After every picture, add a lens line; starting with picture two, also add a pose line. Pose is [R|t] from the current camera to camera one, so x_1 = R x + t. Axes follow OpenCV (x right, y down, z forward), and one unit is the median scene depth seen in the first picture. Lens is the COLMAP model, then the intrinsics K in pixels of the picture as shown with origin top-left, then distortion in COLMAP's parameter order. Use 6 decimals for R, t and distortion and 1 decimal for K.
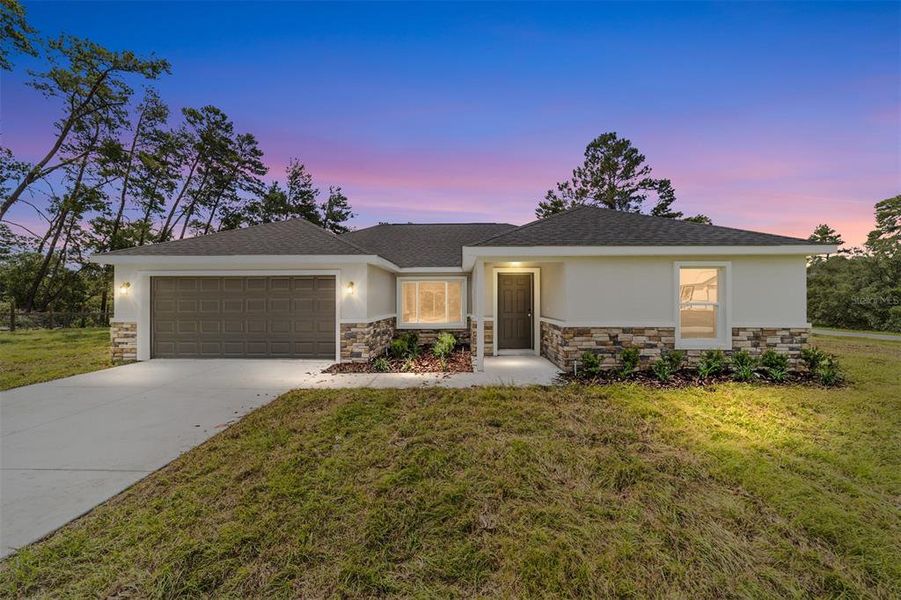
lens RADIAL K [[345.3, 0, 449.8], [0, 345.3, 298.8], [0, 0, 1]] dist [-0.016580, 0.009755]
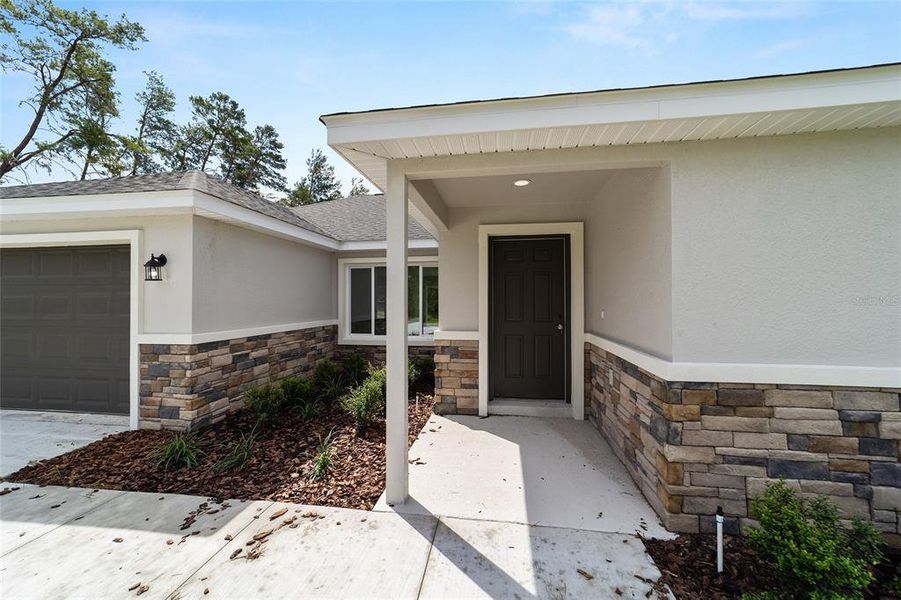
lens RADIAL K [[345.3, 0, 449.8], [0, 345.3, 298.8], [0, 0, 1]] dist [-0.016580, 0.009755]
pose [[0.991857, -0.001247, -0.127351, 0.033947], [0.000805, 0.999993, -0.003529, 0.002561], [0.127354, 0.003398, 0.991851, 0.124932]]
